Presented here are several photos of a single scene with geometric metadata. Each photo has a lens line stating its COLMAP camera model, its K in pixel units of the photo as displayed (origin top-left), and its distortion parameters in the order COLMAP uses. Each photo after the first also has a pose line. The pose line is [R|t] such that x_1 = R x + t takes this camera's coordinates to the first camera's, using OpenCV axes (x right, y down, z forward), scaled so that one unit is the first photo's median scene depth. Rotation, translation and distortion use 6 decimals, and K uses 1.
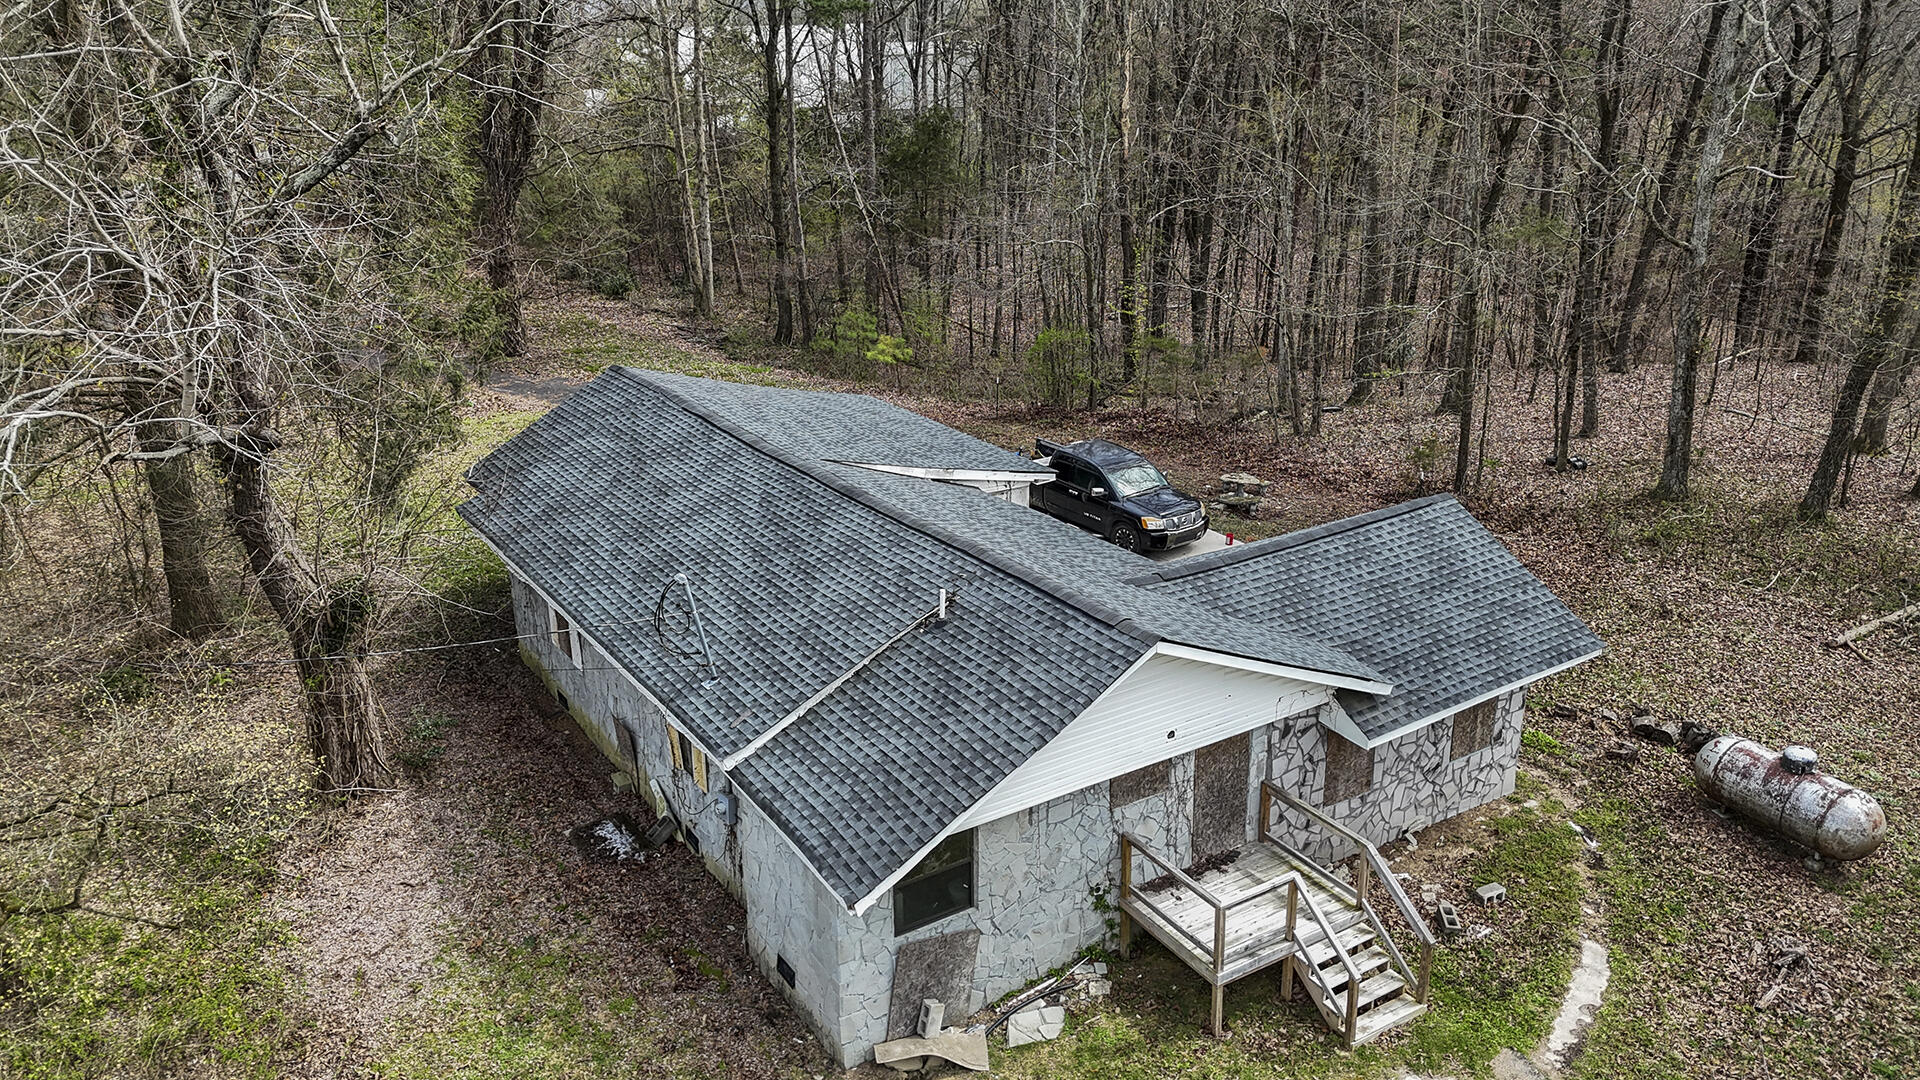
lens RADIAL K [[1401.3, 0, 952.5], [0, 1401.3, 526.2], [0, 0, 1]] dist [0.067021, -0.061883]
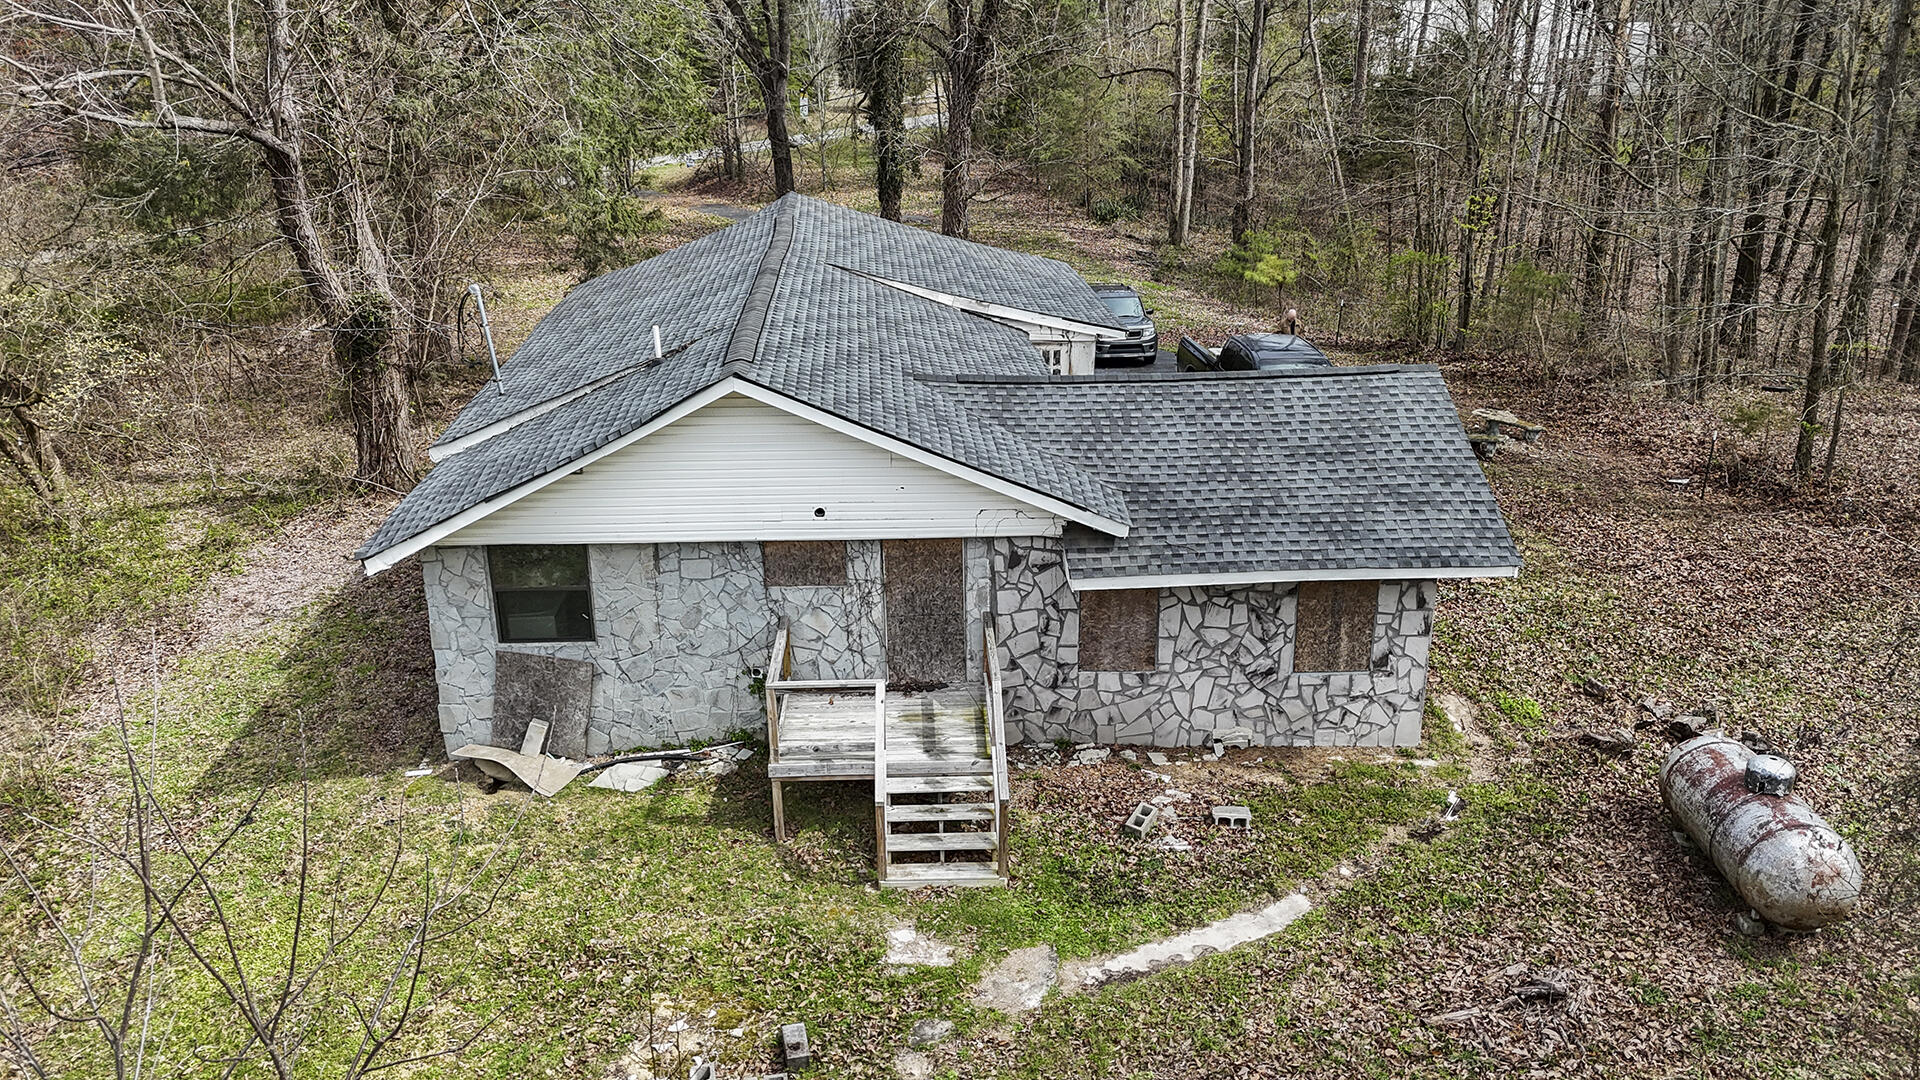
lens RADIAL K [[1401.3, 0, 960.0], [0, 1401.3, 530.1], [0, 0, 1]] dist [0.067021, -0.061883]
pose [[0.869758, 0.180273, -0.459371, 0.595584], [-0.179980, 0.982647, 0.044855, 0.094519], [0.459486, 0.043664, 0.887111, 0.222065]]
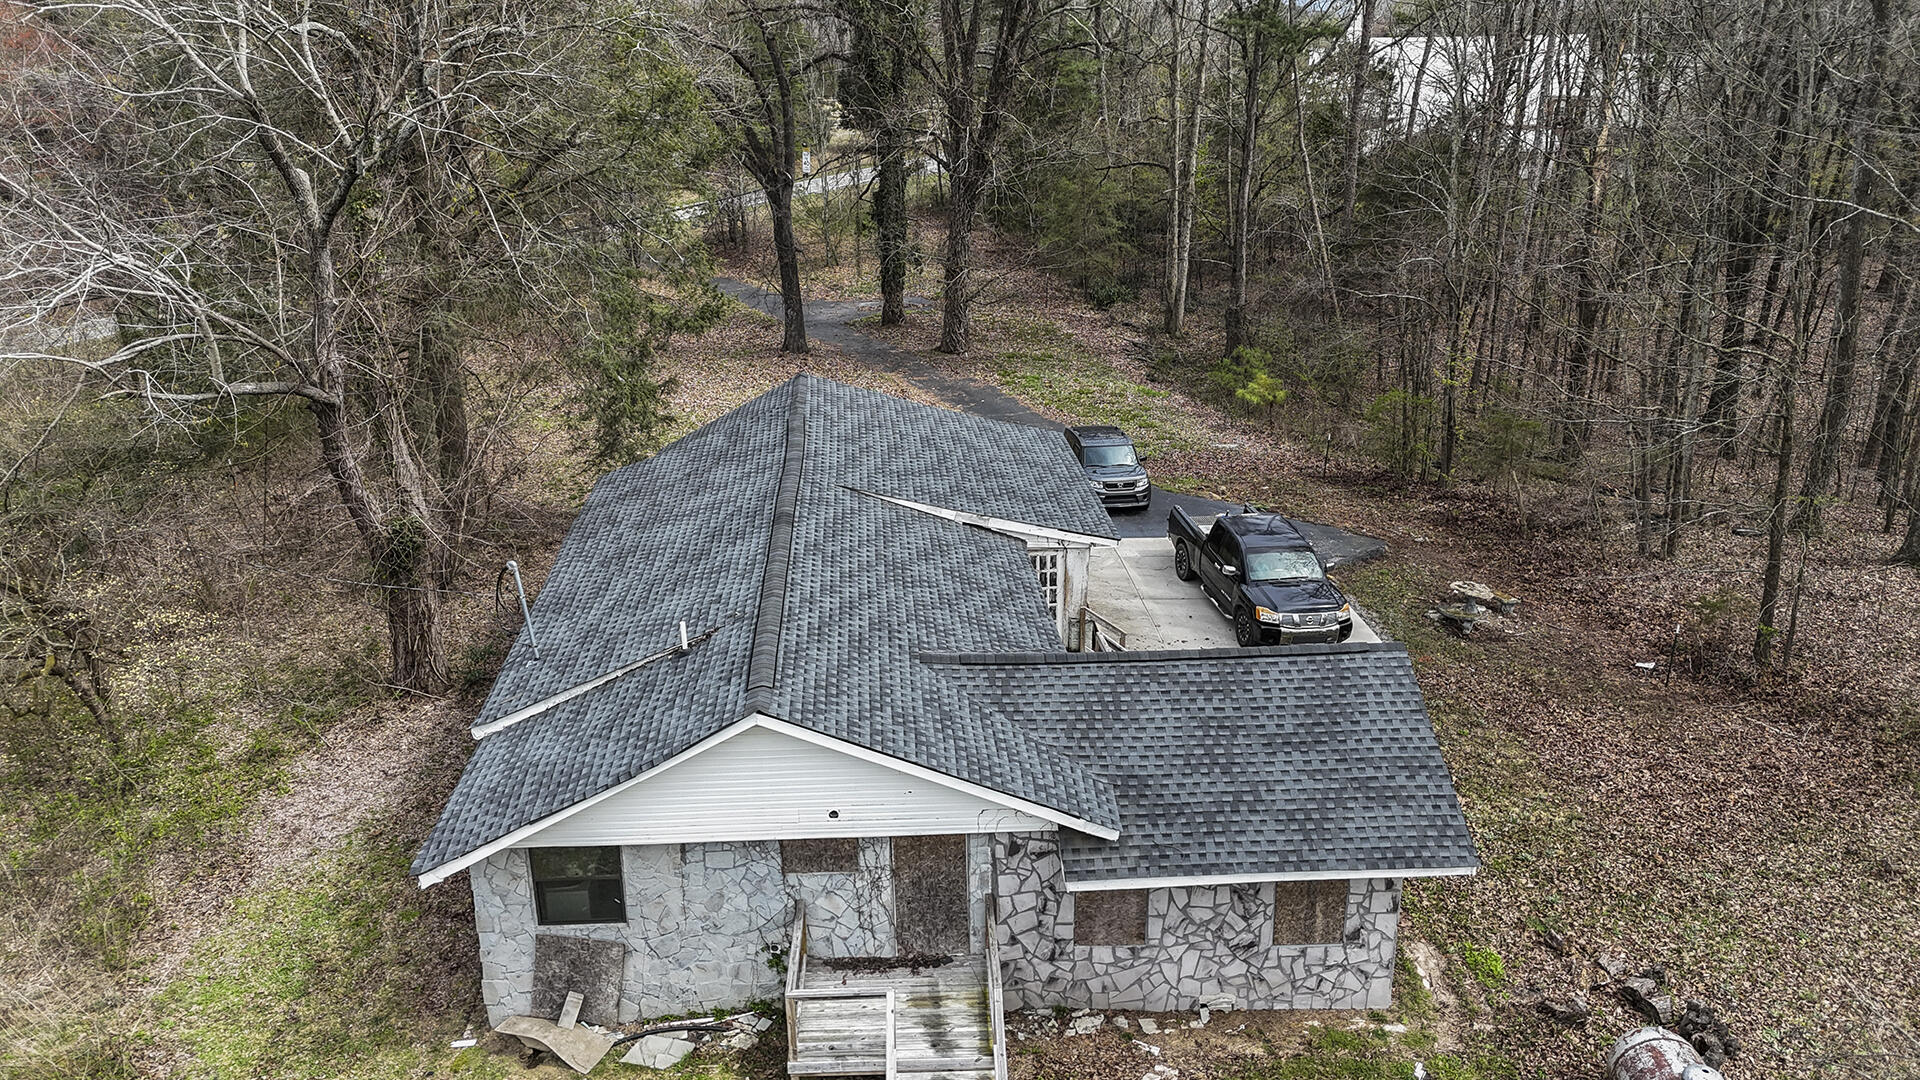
lens RADIAL K [[1401.3, 0, 959.9], [0, 1401.3, 525.3], [0, 0, 1]] dist [0.067021, -0.061883]
pose [[0.870031, 0.174655, -0.461021, 0.595052], [-0.175793, 0.983578, 0.040869, -0.096962], [0.460589, 0.045487, 0.886447, 0.146824]]
